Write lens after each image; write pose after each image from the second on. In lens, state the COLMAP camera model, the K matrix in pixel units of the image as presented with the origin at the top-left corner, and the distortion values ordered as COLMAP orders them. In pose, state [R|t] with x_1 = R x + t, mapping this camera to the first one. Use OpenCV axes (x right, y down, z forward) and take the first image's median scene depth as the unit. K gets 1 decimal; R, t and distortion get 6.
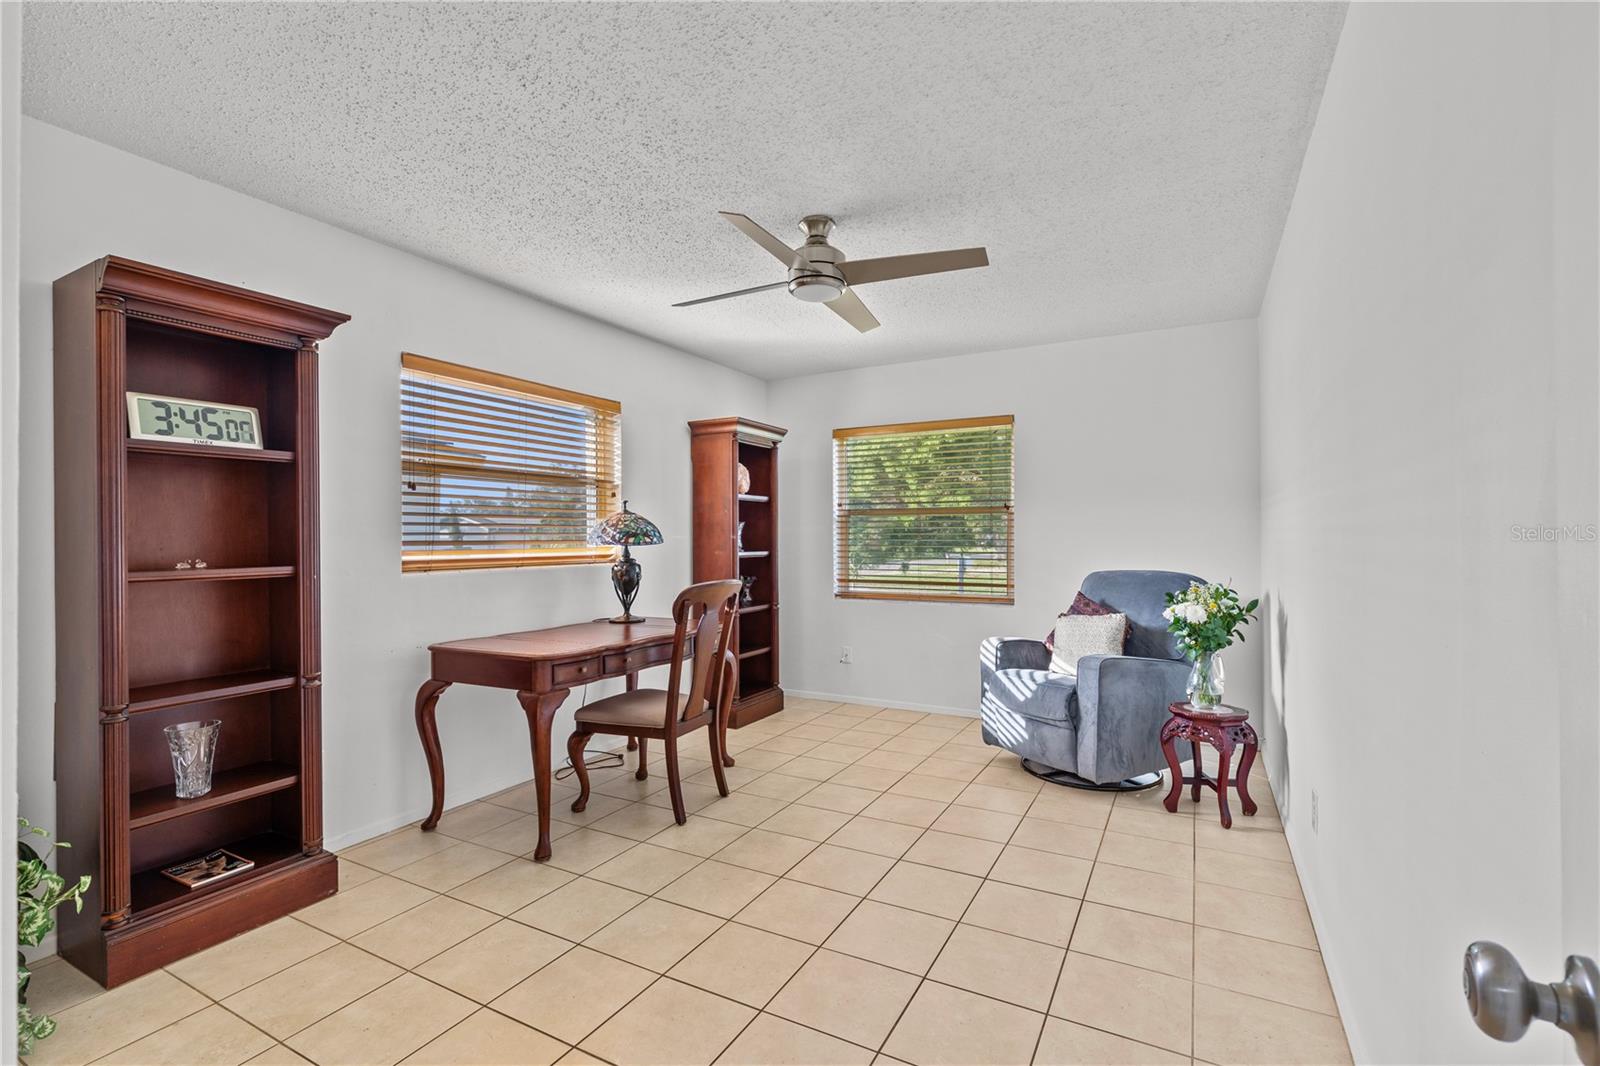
lens RADIAL K [[714.9, 0, 800.0], [0, 714.9, 533.0], [0, 0, 1]] dist [0.001351, 0.000098]
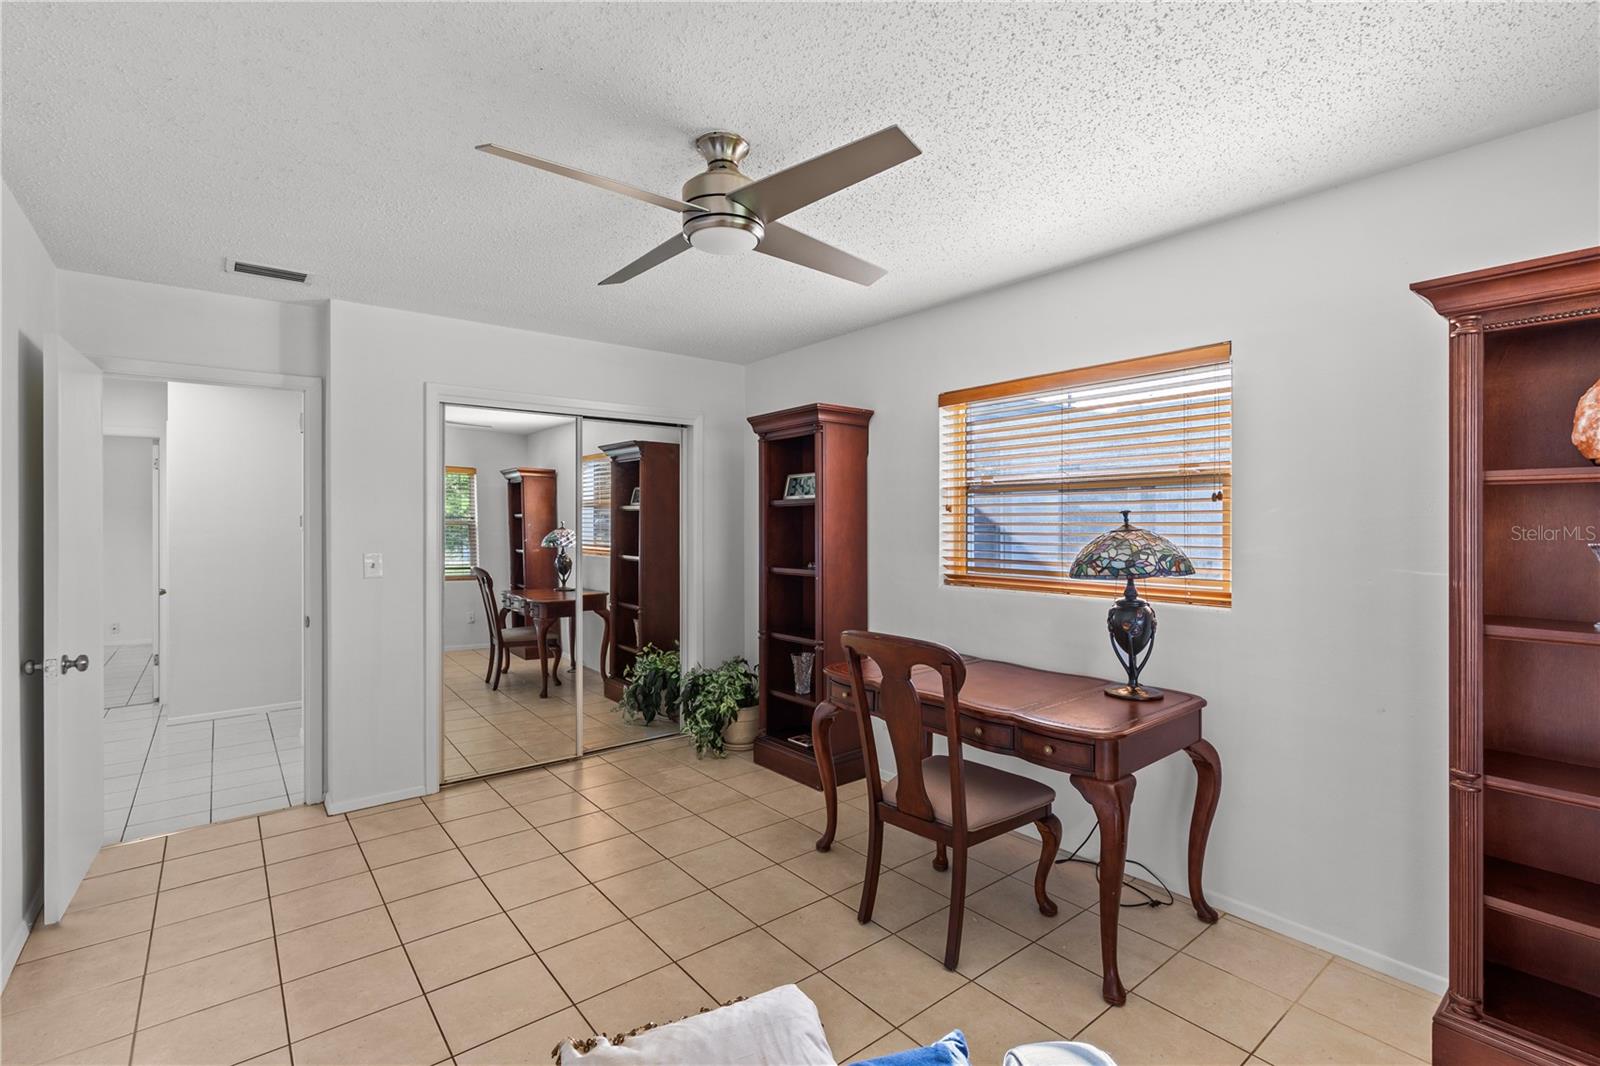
lens RADIAL K [[714.9, 0, 800.0], [0, 714.9, 533.0], [0, 0, 1]] dist [0.001351, 0.000098]
pose [[-0.359374, 0.015812, -0.933060, 0.478669], [0.006720, 0.999874, 0.014356, -0.036152], [0.933169, -0.001111, -0.359435, 0.955745]]
